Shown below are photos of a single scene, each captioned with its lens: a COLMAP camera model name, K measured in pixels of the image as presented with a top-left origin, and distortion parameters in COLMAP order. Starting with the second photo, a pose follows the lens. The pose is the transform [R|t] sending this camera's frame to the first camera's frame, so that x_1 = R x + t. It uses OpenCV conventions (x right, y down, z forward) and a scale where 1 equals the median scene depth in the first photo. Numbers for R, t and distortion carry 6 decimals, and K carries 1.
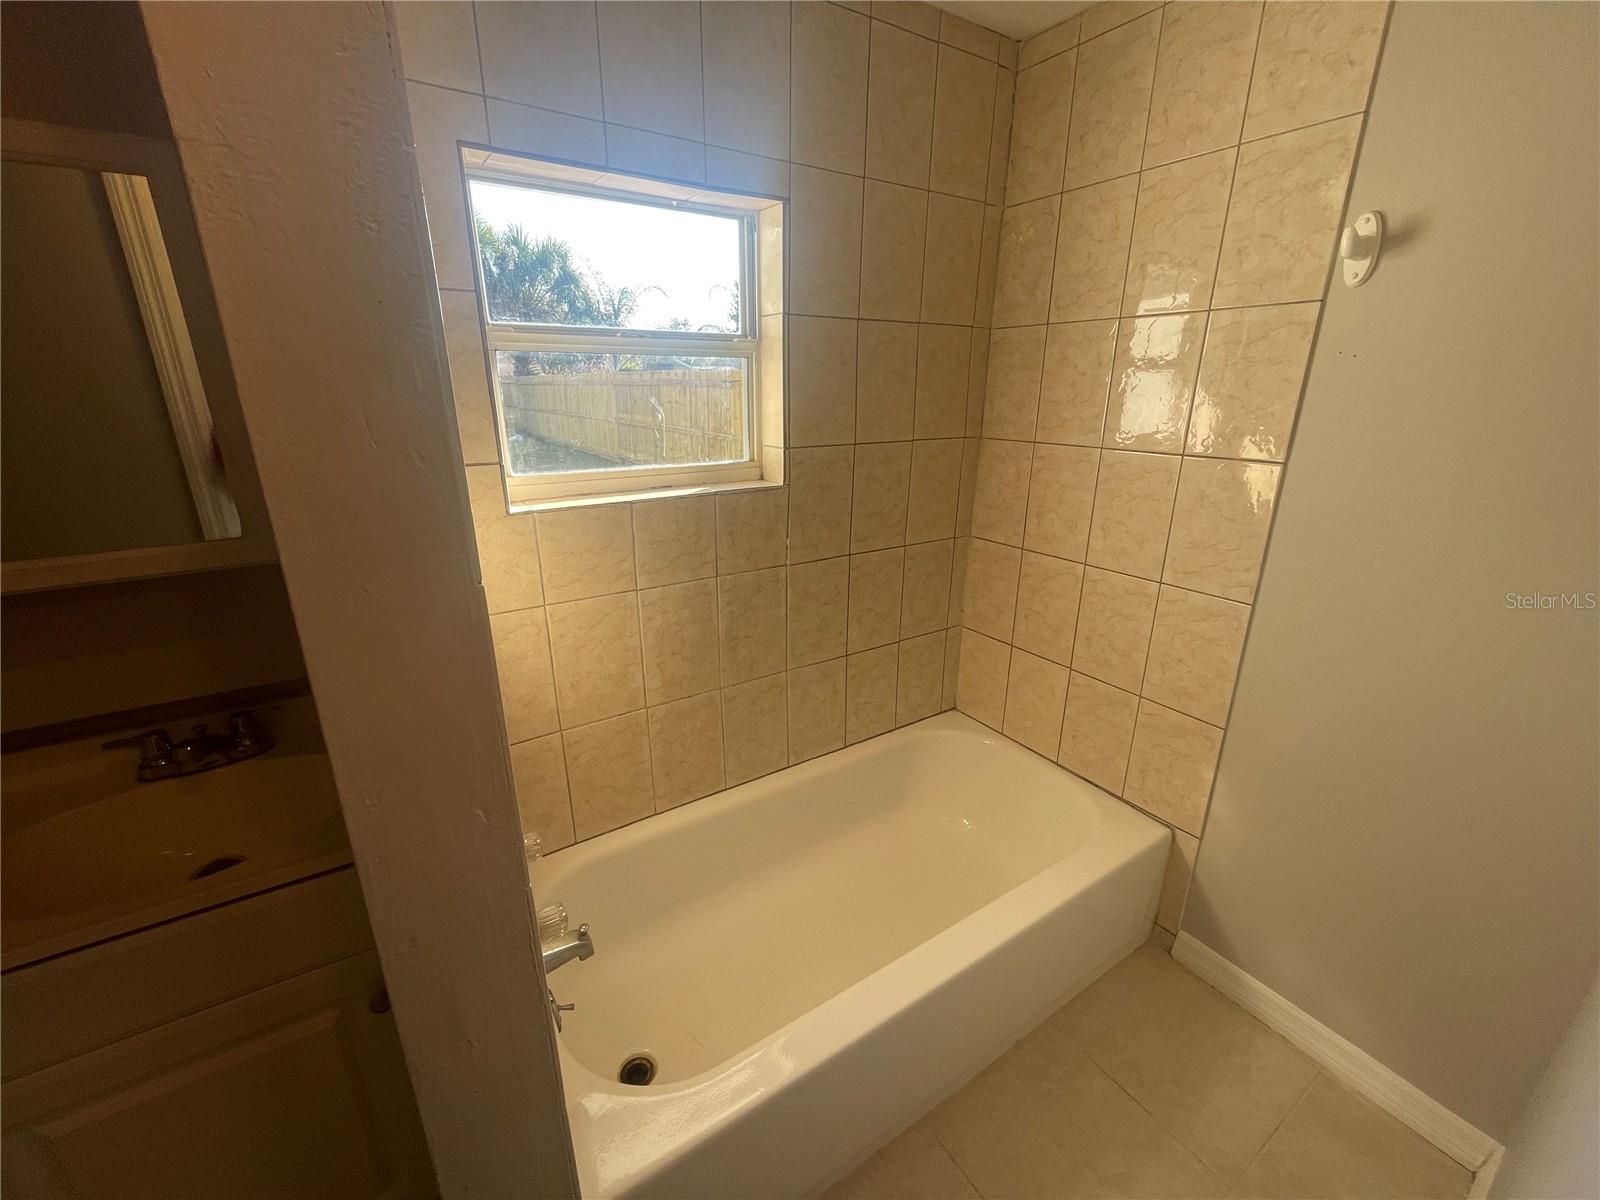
lens RADIAL K [[651.0, 0, 799.0], [0, 651.0, 596.1], [0, 0, 1]] dist [-0.003206, 0.000698]
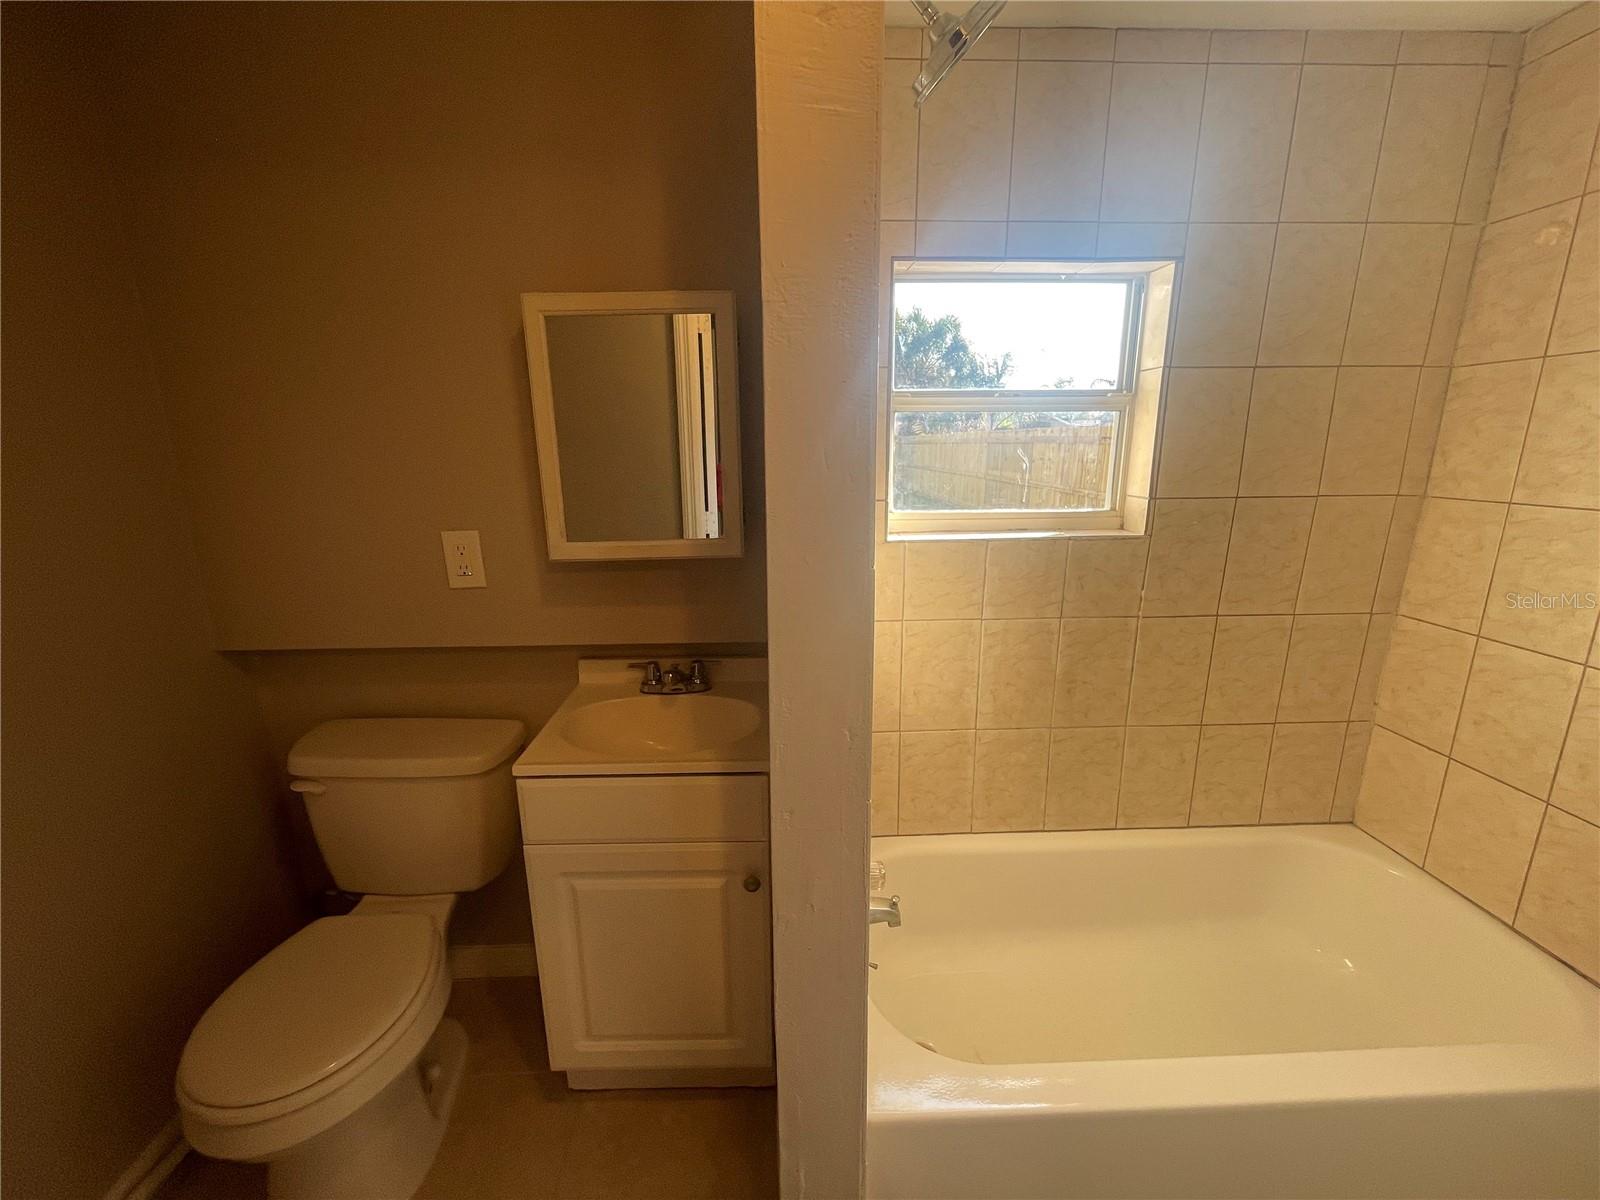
lens RADIAL K [[651.0, 0, 799.0], [0, 651.0, 596.1], [0, 0, 1]] dist [-0.003206, 0.000698]
pose [[0.857874, 0.107663, -0.502455, 0.031259], [-0.149120, 0.987887, -0.042924, 0.040063], [0.491748, 0.111750, 0.863537, -0.098858]]
